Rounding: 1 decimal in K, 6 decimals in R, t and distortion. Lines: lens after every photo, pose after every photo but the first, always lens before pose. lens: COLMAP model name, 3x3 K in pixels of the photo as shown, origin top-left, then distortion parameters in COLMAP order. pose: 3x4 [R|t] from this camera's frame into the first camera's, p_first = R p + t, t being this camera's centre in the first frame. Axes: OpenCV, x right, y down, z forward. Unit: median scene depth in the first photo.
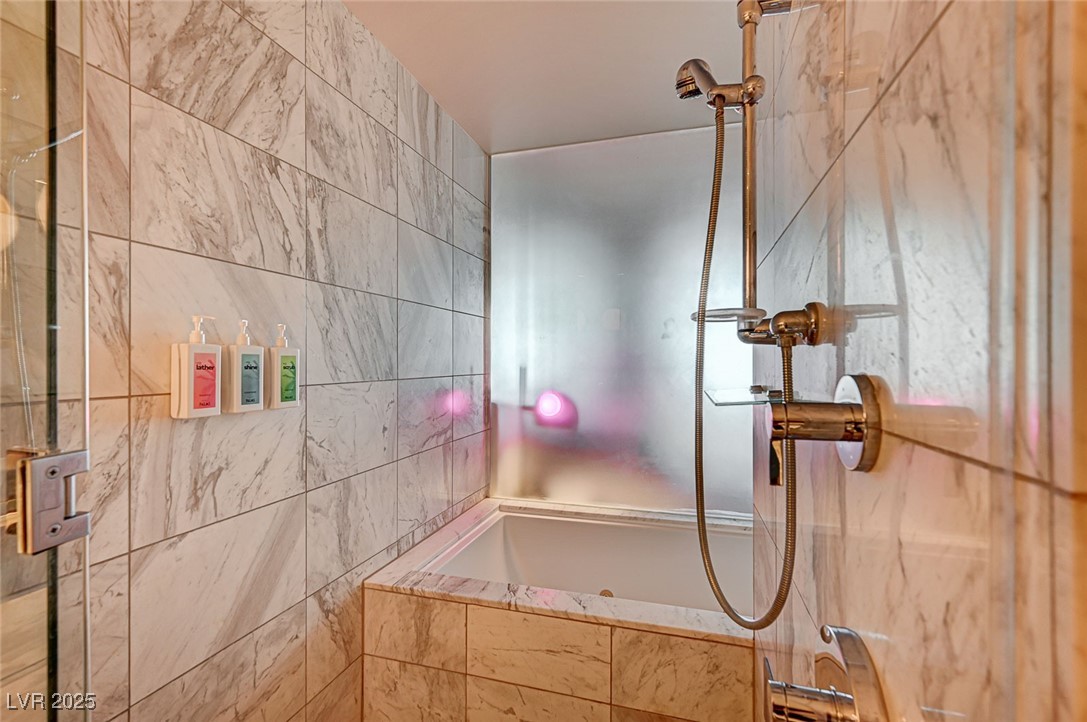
lens RADIAL K [[483.2, 0, 543.5], [0, 483.2, 361.0], [0, 0, 1]] dist [0.000096, -0.000029]
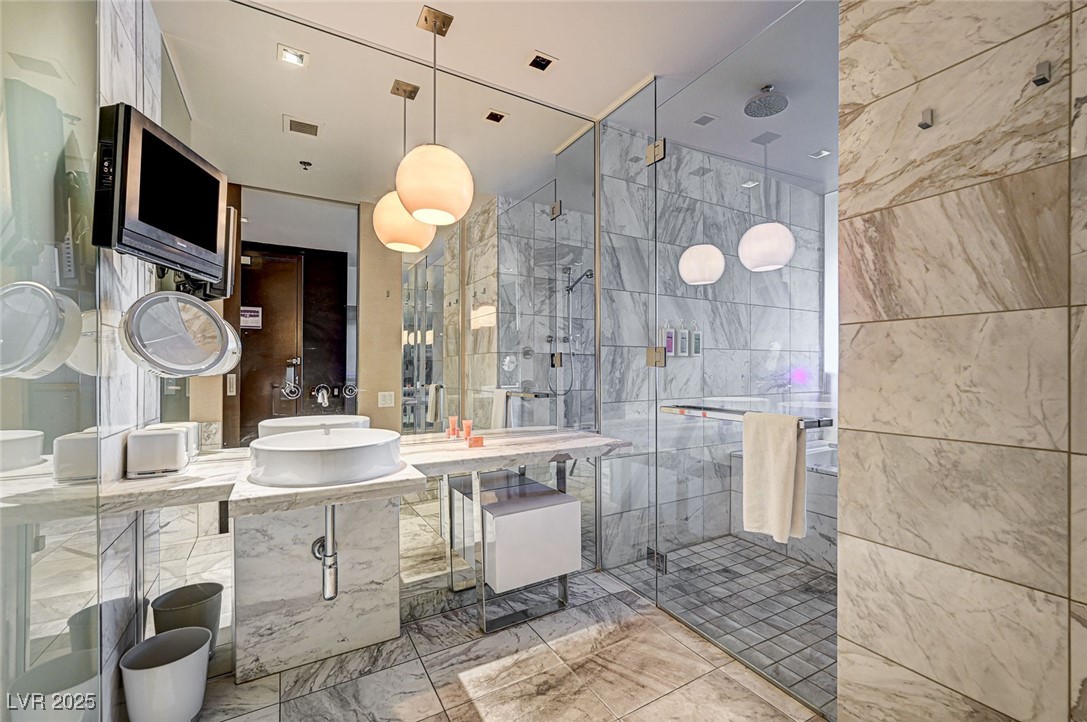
lens RADIAL K [[452.3, 0, 544.3], [0, 452.3, 369.0], [0, 0, 1]] dist [-0.001007, 0.000079]
pose [[0.725549, 0.000038, -0.688170, 0.337045], [0.002556, 0.999993, 0.002750, 0.117558], [0.688166, -0.003754, 0.725544, -0.840639]]
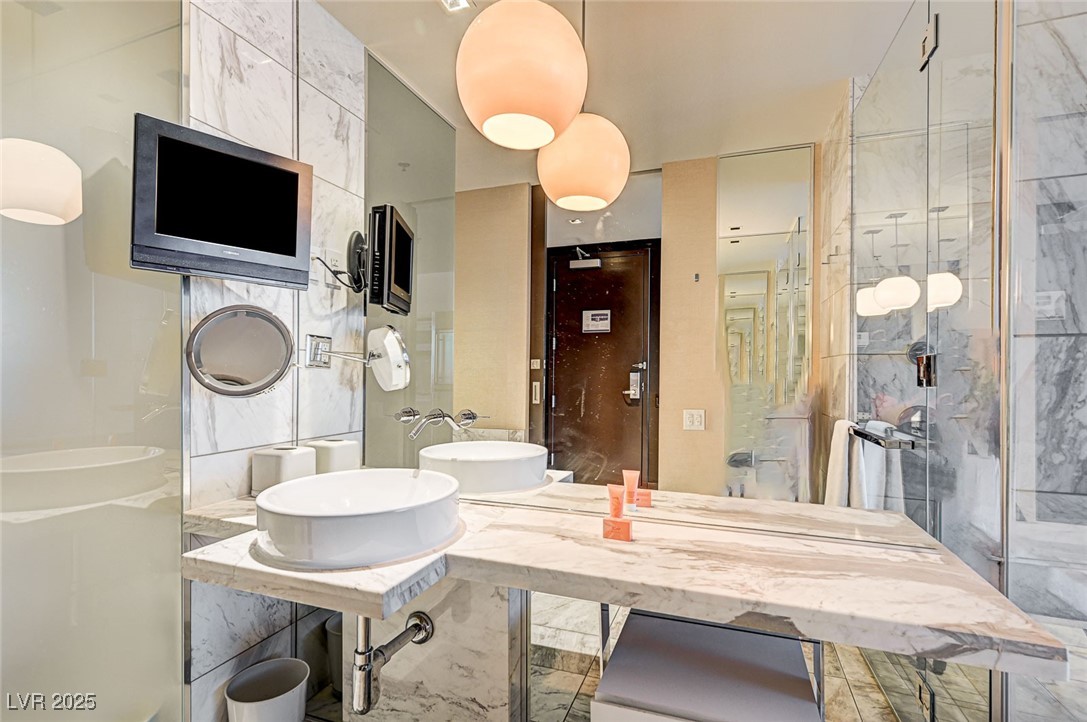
lens RADIAL K [[502.5, 0, 544.2], [0, 502.5, 373.2], [0, 0, 1]] dist [0.002152, 0.000579]
pose [[-0.059879, 0.008040, -0.998173, 0.094331], [-0.001658, 0.999965, 0.008154, 0.085928], [0.998204, 0.002143, -0.059864, -0.152340]]
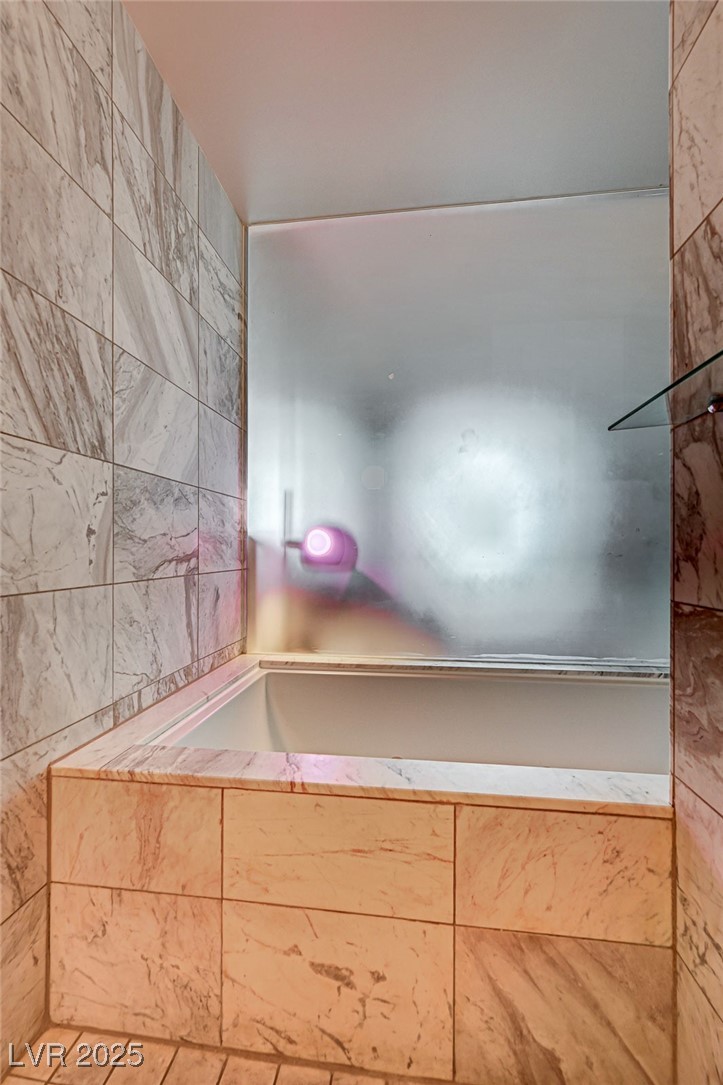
lens RADIAL K [[459.9, 0, 362.6], [0, 459.9, 550.5], [0, 0, 1]] dist [0.000313, 0.000245]
pose [[0.987215, 0.000533, 0.159394, -0.070700], [-0.001226, 0.999990, 0.004255, 0.178556], [-0.159390, -0.004396, 0.987206, 0.358165]]
